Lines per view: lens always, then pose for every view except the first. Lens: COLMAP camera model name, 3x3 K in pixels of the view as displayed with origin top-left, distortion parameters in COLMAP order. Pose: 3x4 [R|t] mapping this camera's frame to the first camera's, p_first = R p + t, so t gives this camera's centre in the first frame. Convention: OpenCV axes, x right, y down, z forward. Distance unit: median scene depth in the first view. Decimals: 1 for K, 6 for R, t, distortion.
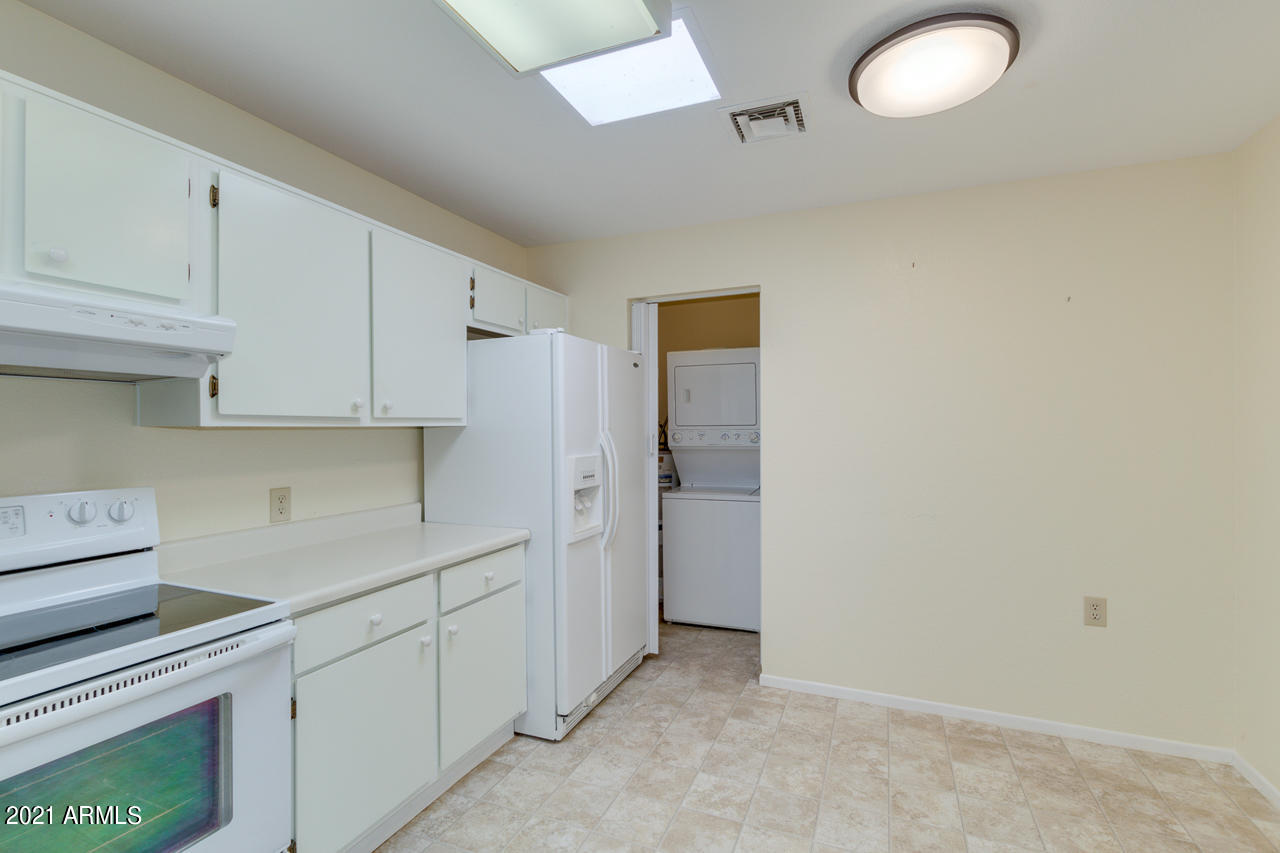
lens RADIAL K [[587.9, 0, 643.8], [0, 587.9, 429.4], [0, 0, 1]] dist [0.005310, -0.000237]
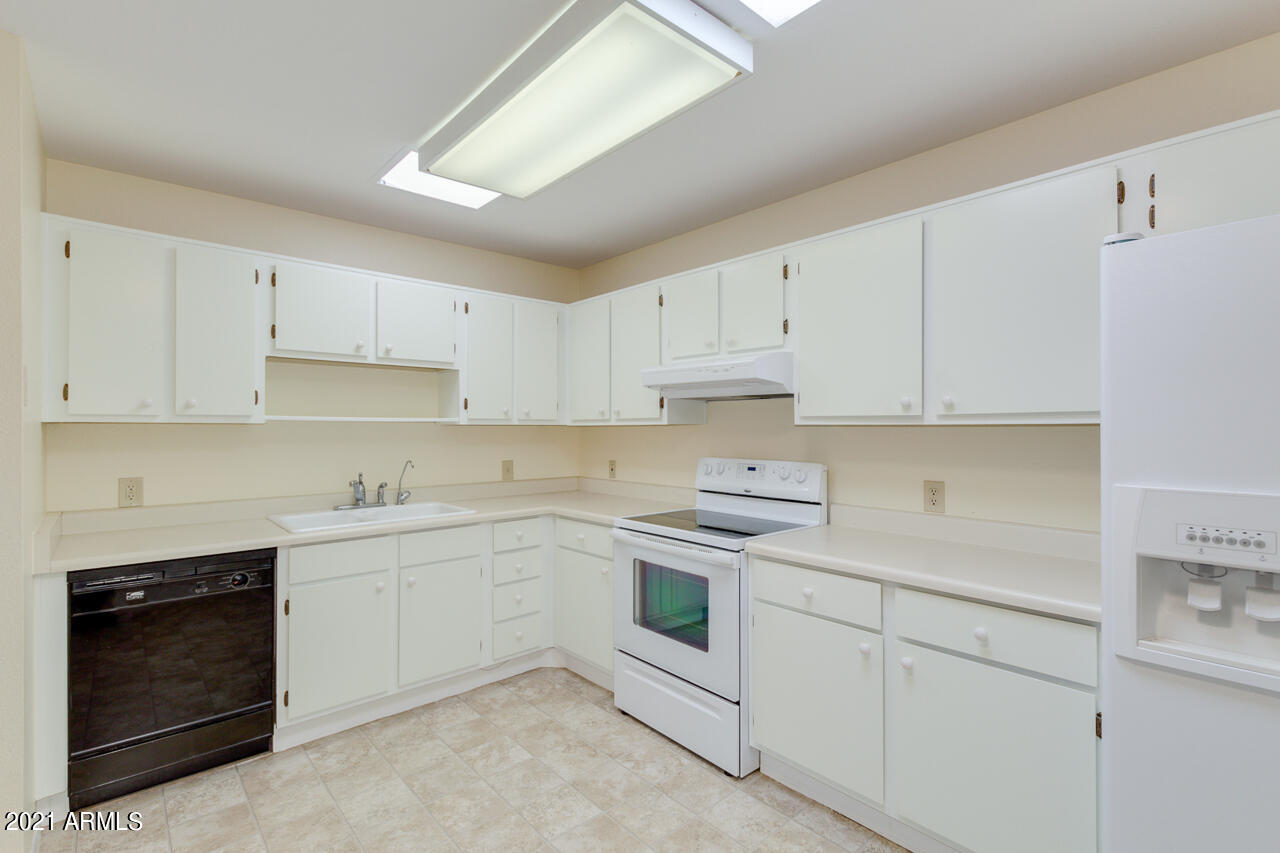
lens RADIAL K [[587.9, 0, 644.0], [0, 587.9, 420.4], [0, 0, 1]] dist [0.005310, -0.000237]
pose [[-0.433507, -0.001336, -0.901149, 0.942019], [0.005832, 0.999974, -0.004289, -0.015336], [0.901132, -0.007115, -0.433487, 1.608912]]
